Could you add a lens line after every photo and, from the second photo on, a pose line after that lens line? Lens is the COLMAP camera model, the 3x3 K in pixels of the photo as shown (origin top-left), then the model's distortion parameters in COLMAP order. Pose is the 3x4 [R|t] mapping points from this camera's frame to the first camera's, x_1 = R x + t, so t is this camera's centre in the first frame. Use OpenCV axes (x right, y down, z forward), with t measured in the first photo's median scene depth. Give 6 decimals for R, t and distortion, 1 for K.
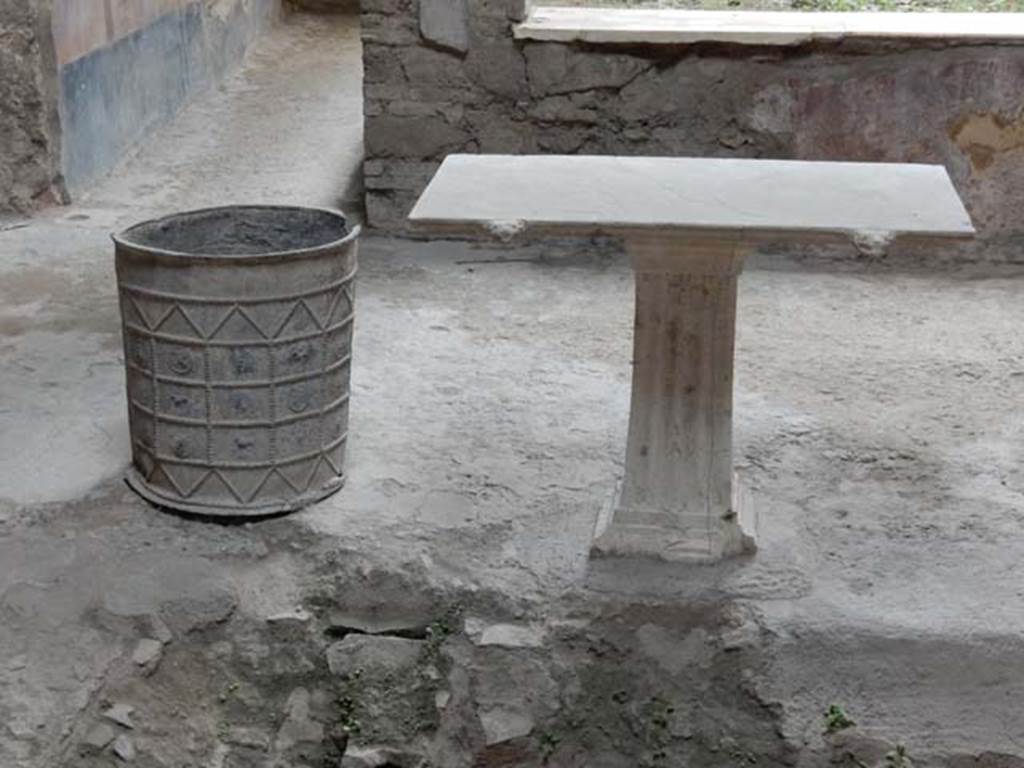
lens RADIAL K [[1777.7, 0, 512.0], [0, 1777.7, 384.0], [0, 0, 1]] dist [-0.016481, 0.071011]
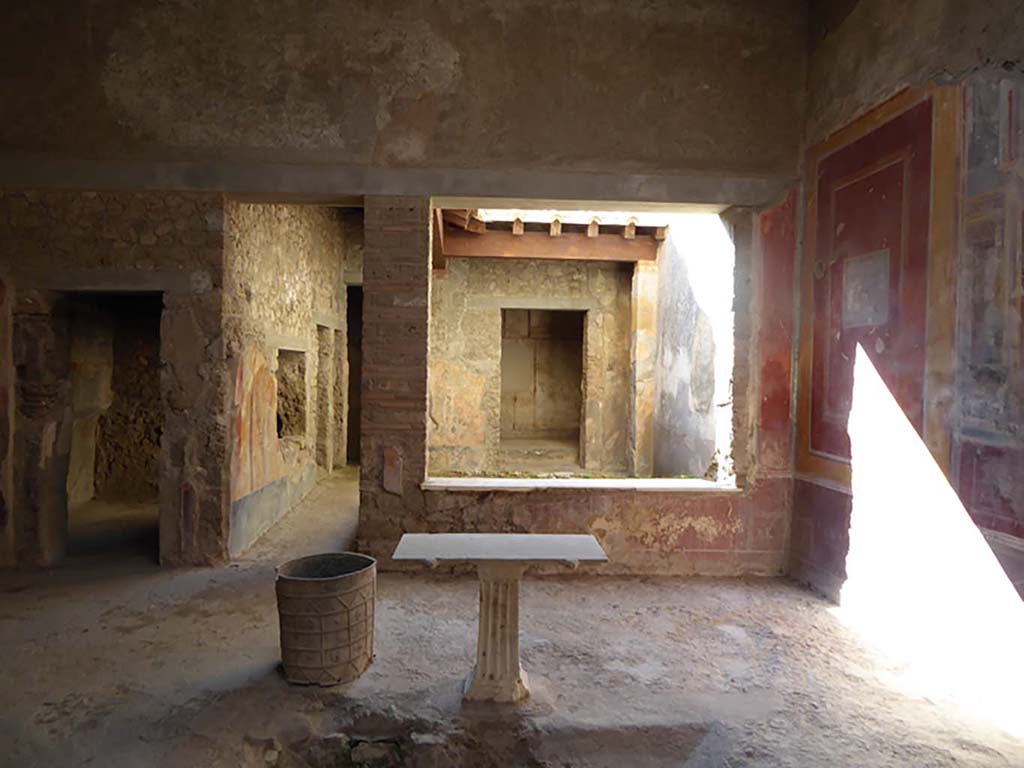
lens RADIAL K [[731.9, 0, 521.1], [0, 731.9, 382.6], [0, 0, 1]] dist [-0.009961, -0.000530]
pose [[0.986312, 0.017112, 0.163999, -0.047800], [0.038360, 0.943499, -0.329146, 0.017411], [-0.160365, 0.330932, 0.929929, -0.078639]]
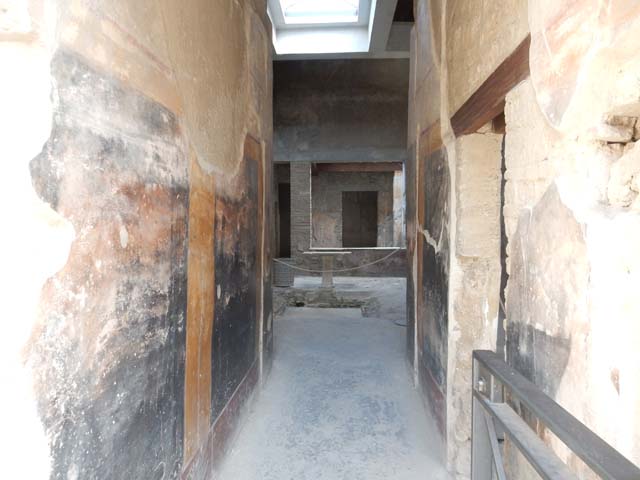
lens RADIAL K [[466.6, 0, 320.0], [0, 466.6, 240.0], [0, 0, 1]] dist [-0.009140, 0.000175]
pose [[0.998863, -0.002682, 0.047600, -0.078078], [0.017751, 0.947551, -0.319111, 0.701064], [-0.044248, 0.319593, 0.946521, -1.664762]]
